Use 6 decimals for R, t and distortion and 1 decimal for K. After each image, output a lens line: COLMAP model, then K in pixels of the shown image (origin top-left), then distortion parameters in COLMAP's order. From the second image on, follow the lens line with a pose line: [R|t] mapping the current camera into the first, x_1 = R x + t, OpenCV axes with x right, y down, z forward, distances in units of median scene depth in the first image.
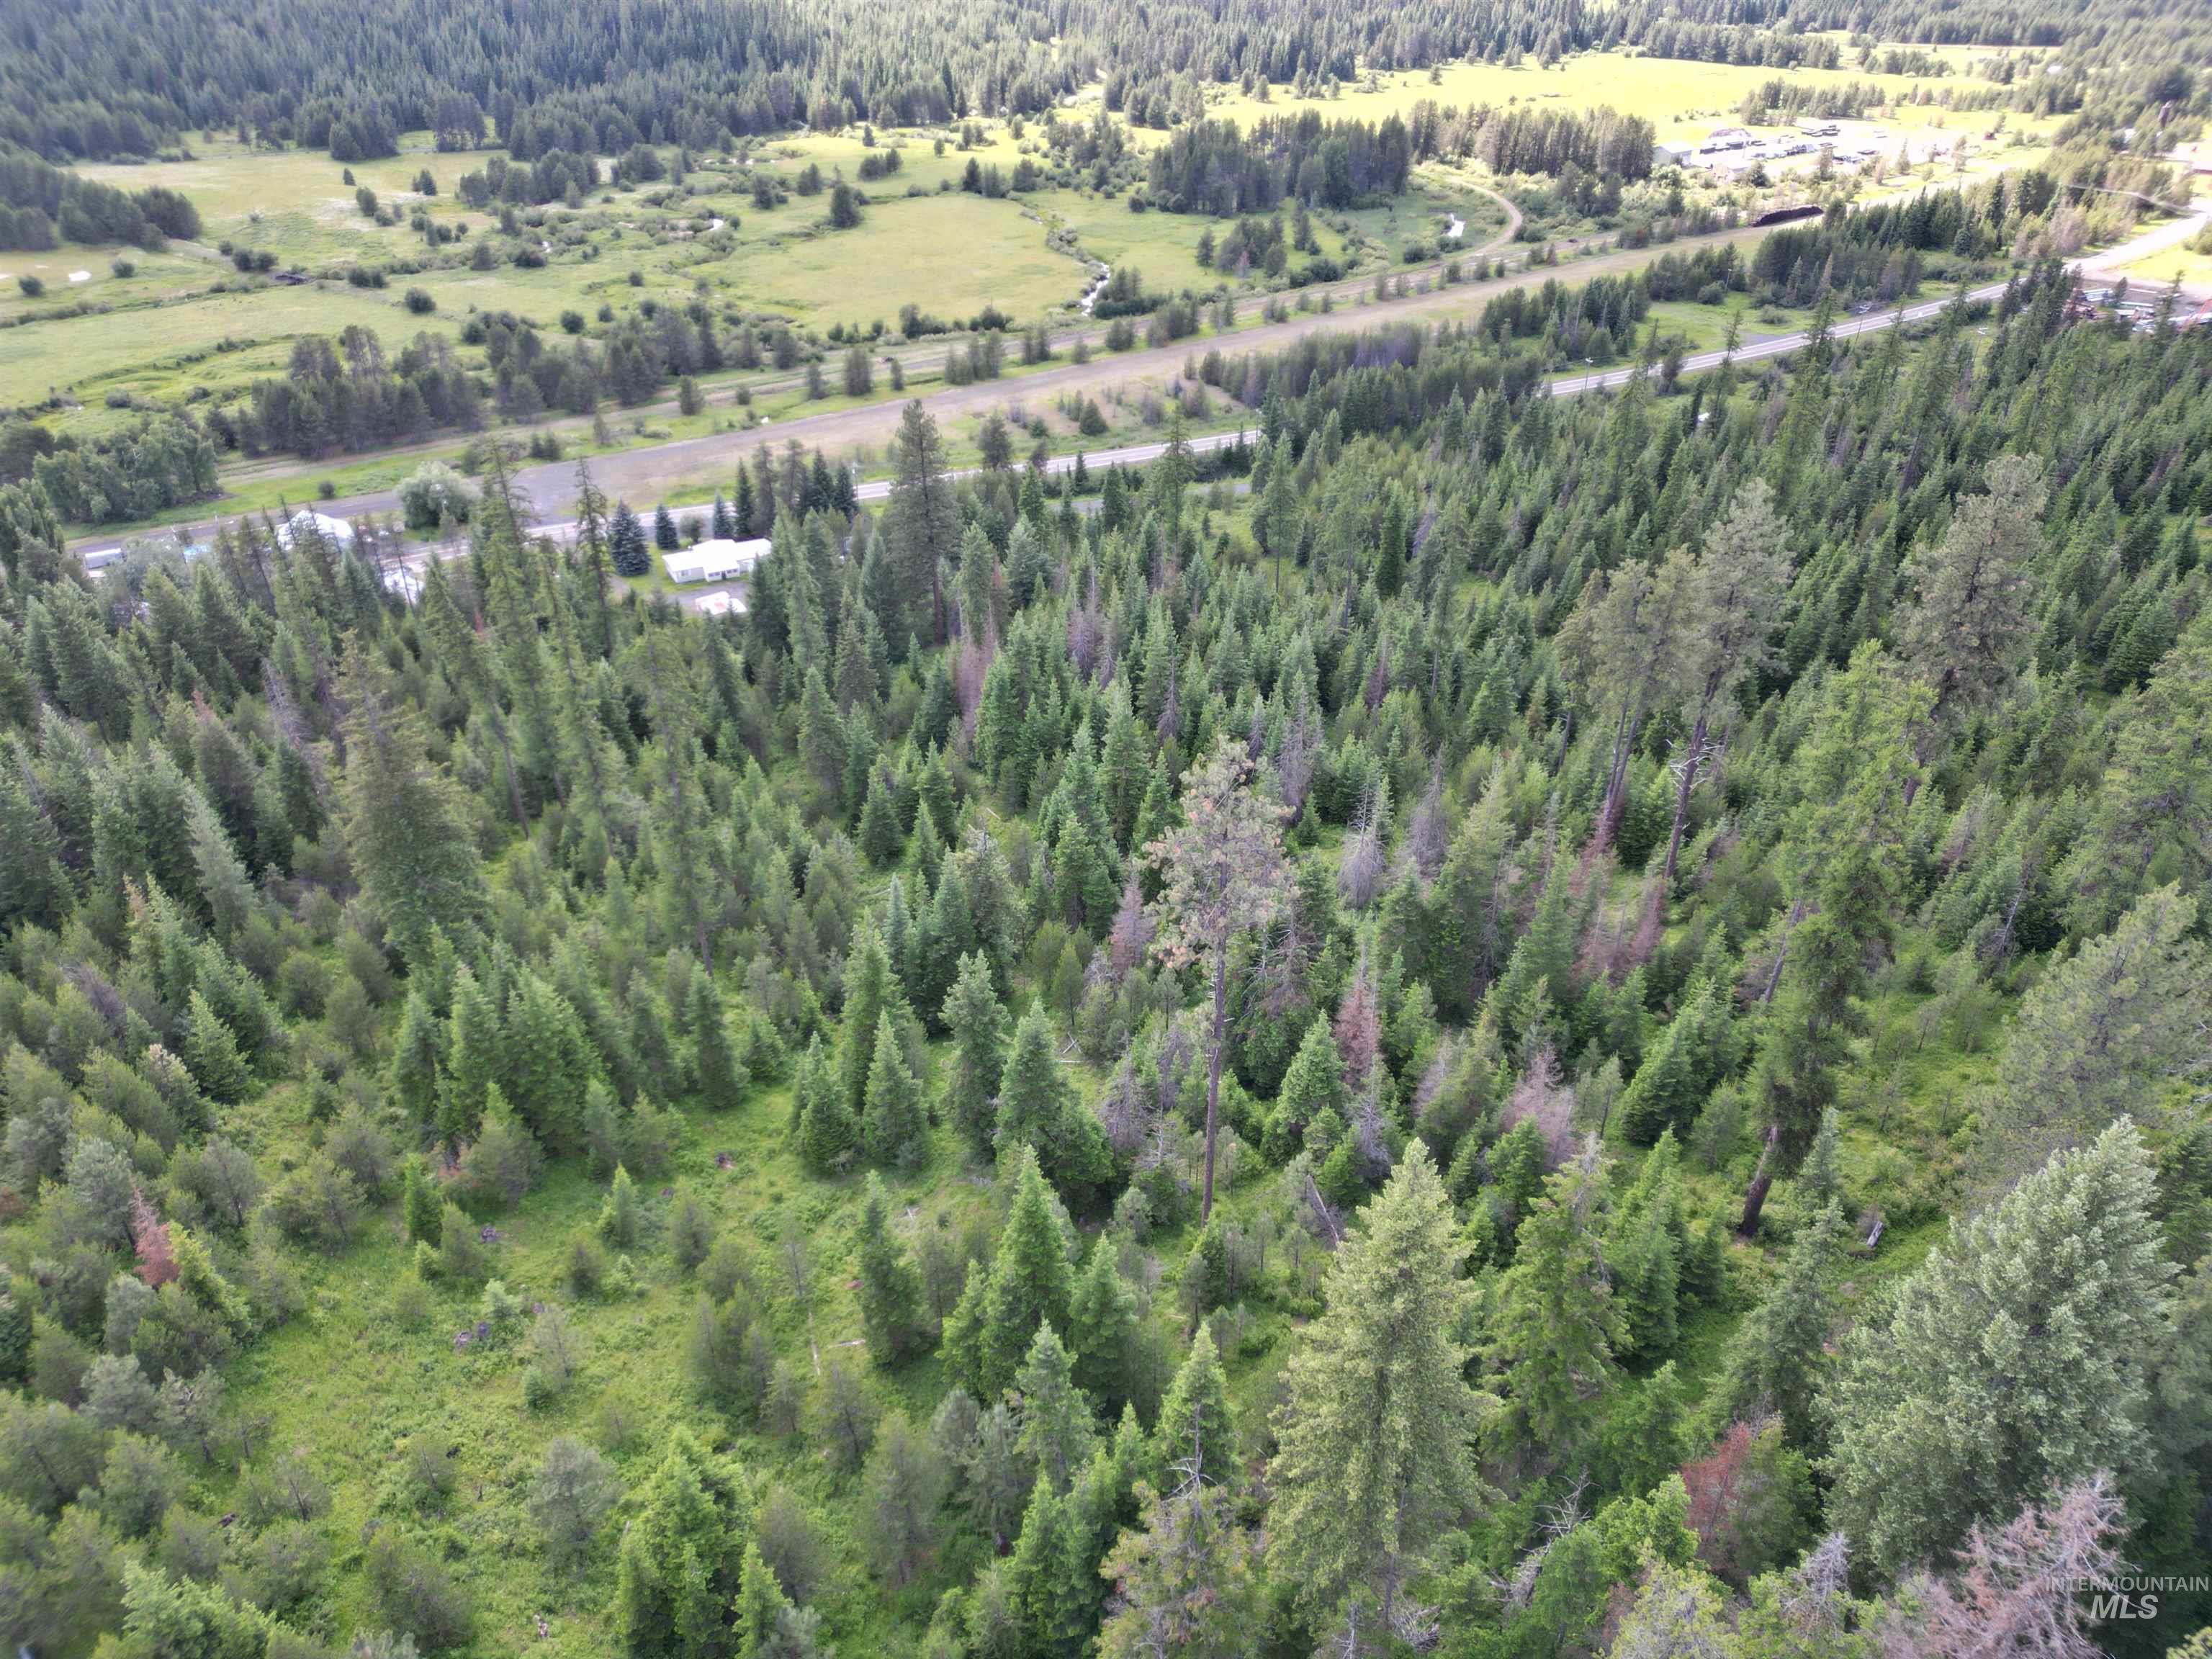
lens RADIAL K [[1551.4, 0, 1106.0], [0, 1551.4, 829.5], [0, 0, 1]] dist [0.104415, -0.100719]
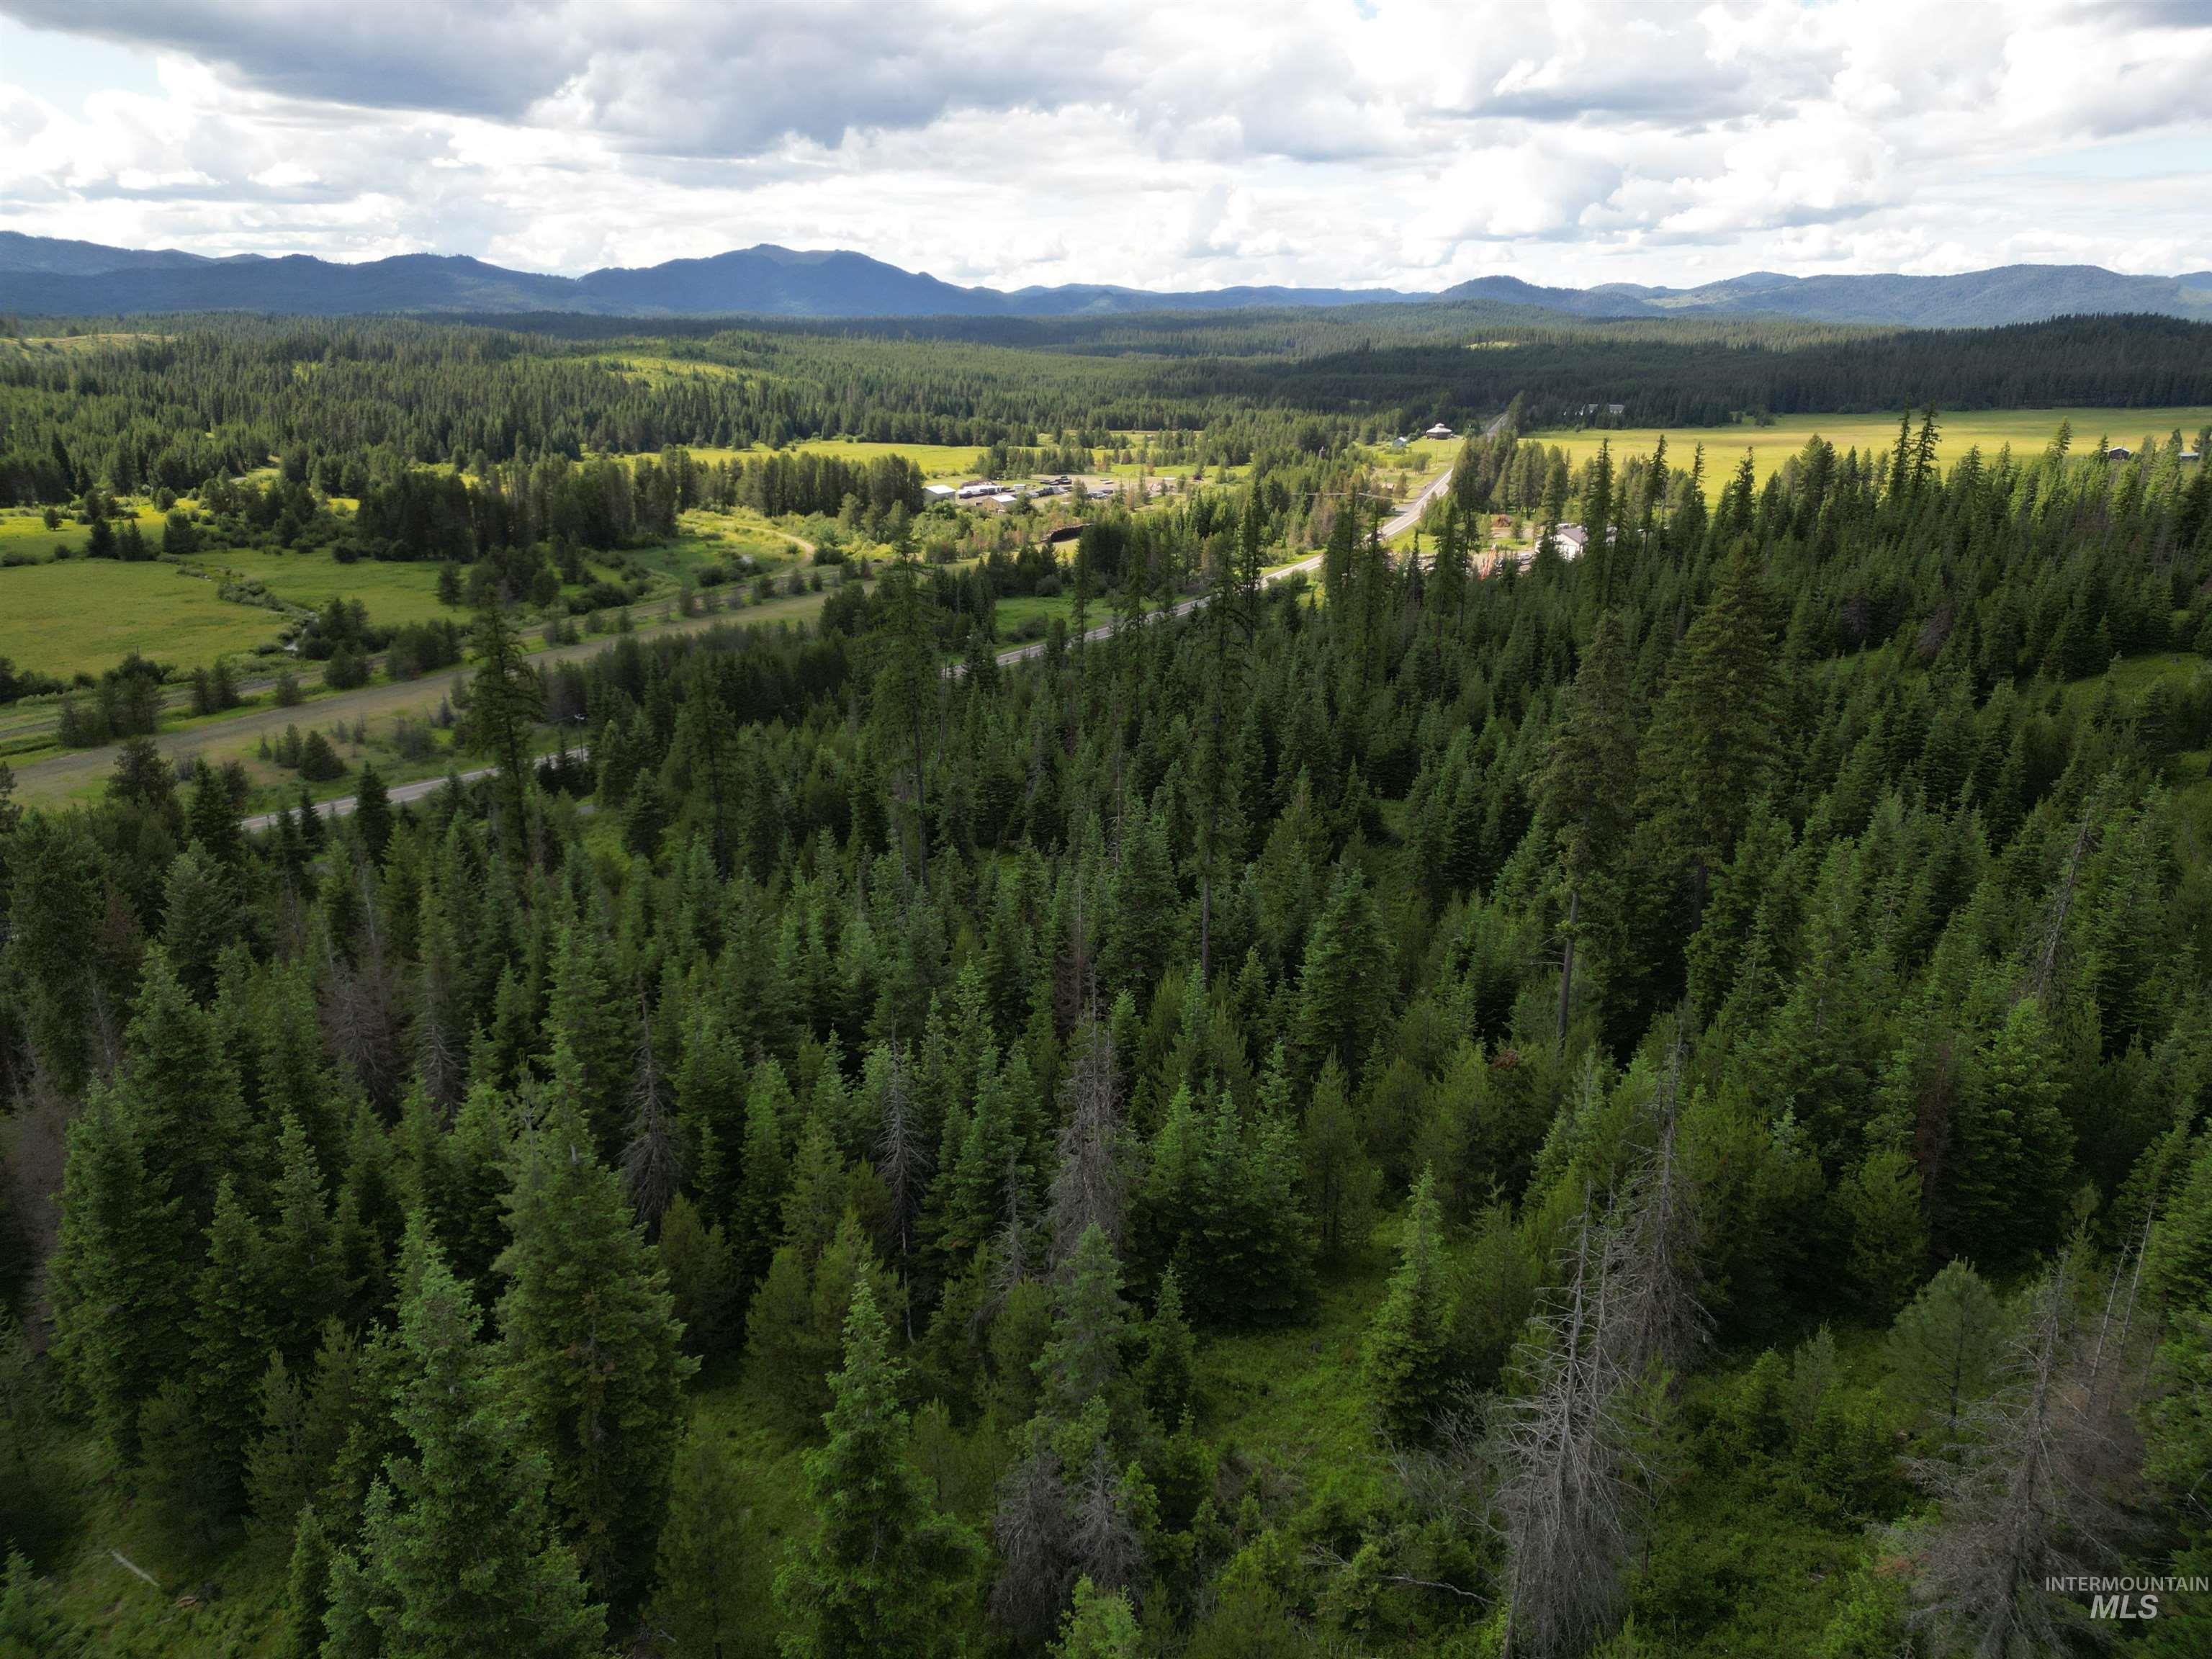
lens RADIAL K [[1551.4, 0, 1106.0], [0, 1551.4, 829.5], [0, 0, 1]] dist [0.104415, -0.100719]
pose [[0.890699, -0.130356, 0.435502, -0.004580], [0.233033, 0.953487, -0.191203, -0.012750], [-0.390321, 0.271791, 0.879647, 0.159282]]
